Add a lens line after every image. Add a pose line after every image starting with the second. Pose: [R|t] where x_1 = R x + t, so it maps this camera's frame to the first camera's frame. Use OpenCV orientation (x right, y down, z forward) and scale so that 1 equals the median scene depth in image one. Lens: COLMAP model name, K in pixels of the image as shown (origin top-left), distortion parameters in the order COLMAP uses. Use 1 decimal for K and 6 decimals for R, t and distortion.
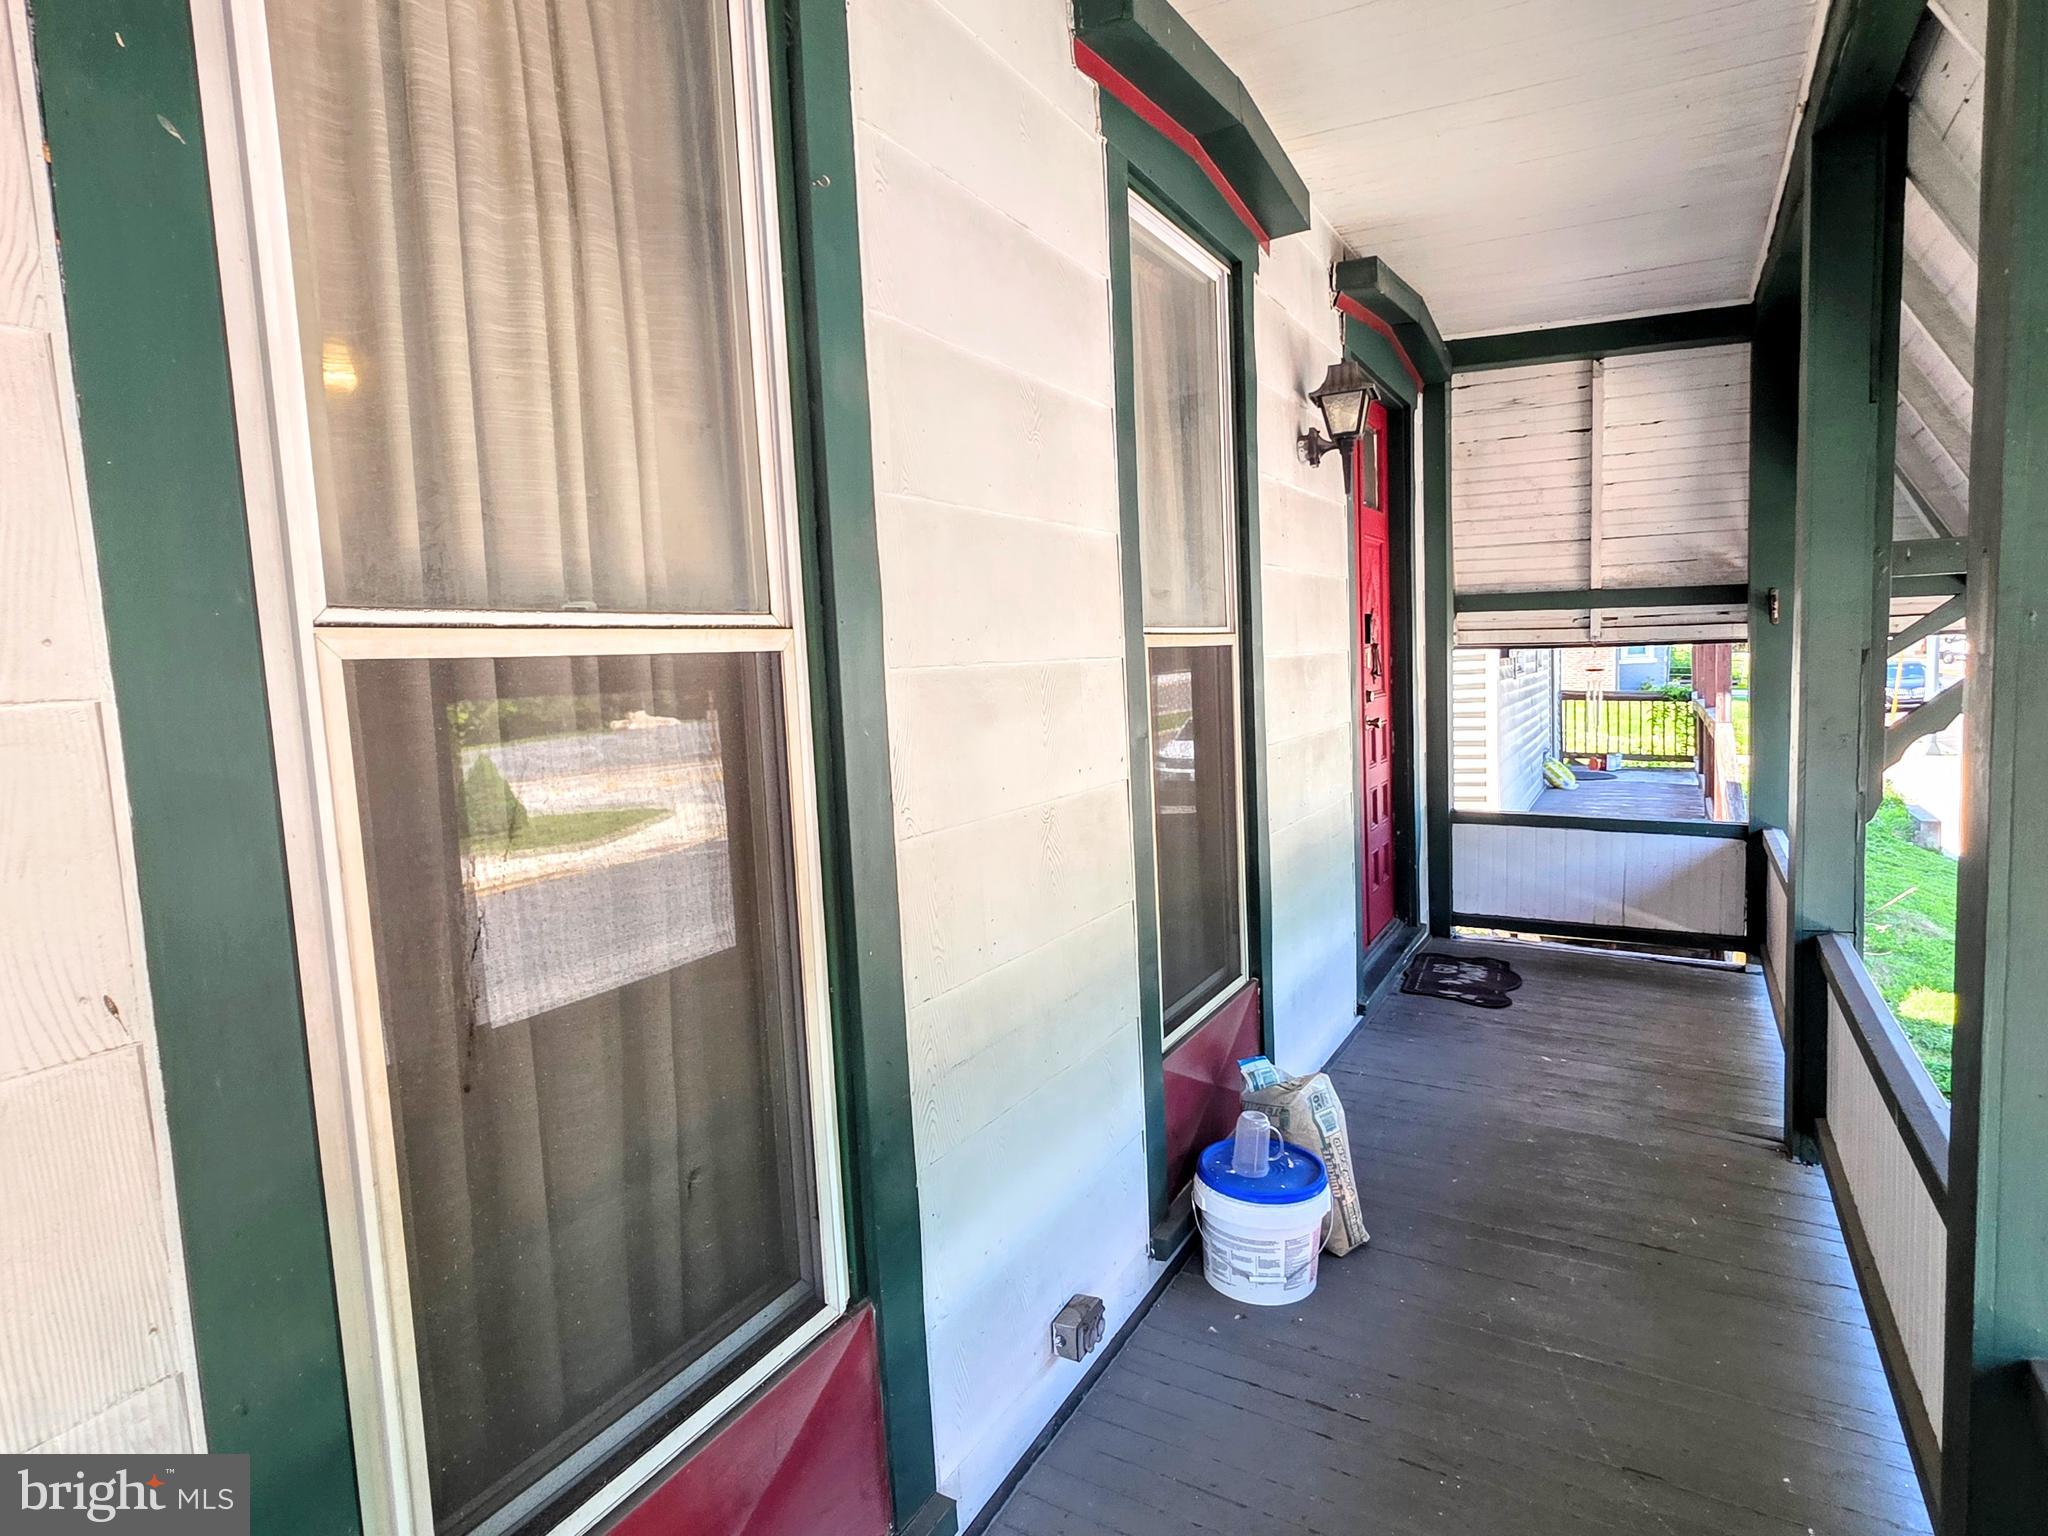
lens RADIAL K [[1163.2, 0, 1018.9], [0, 1163.2, 773.6], [0, 0, 1]] dist [0.008028, -0.000477]
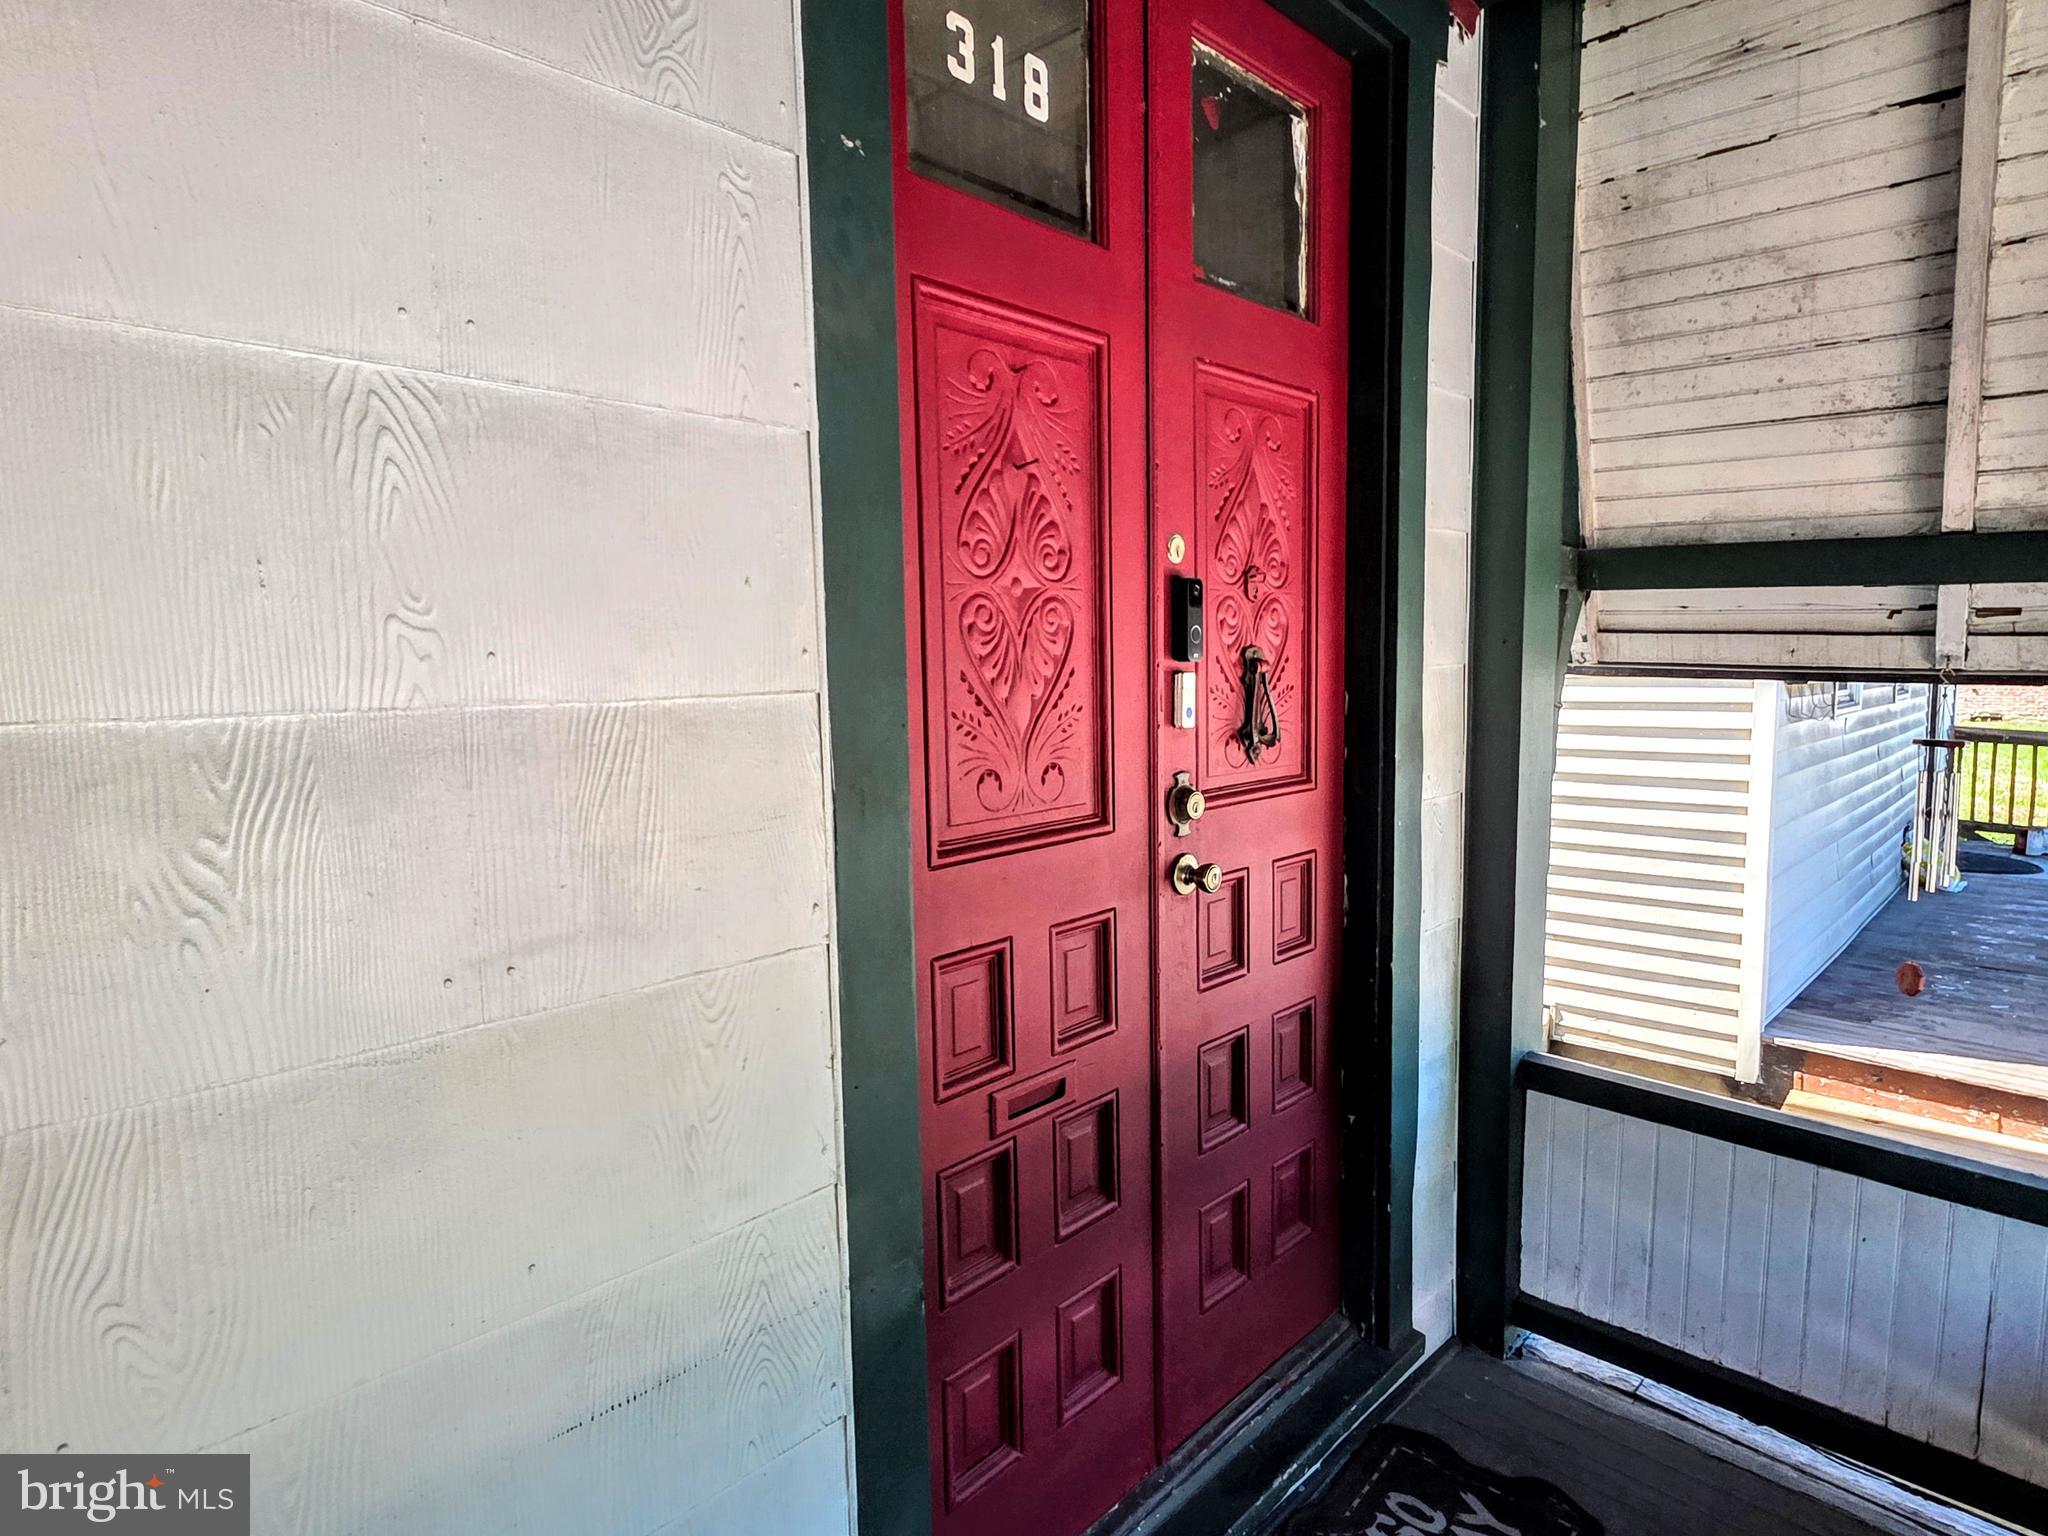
lens RADIAL K [[1163.2, 0, 1029.9], [0, 1163.2, 766.6], [0, 0, 1]] dist [0.008028, -0.000477]
pose [[0.967176, 0.057236, -0.247576, 0.298034], [-0.055383, 0.998361, 0.014448, -0.069844], [0.247997, -0.000262, 0.968761, 0.548393]]
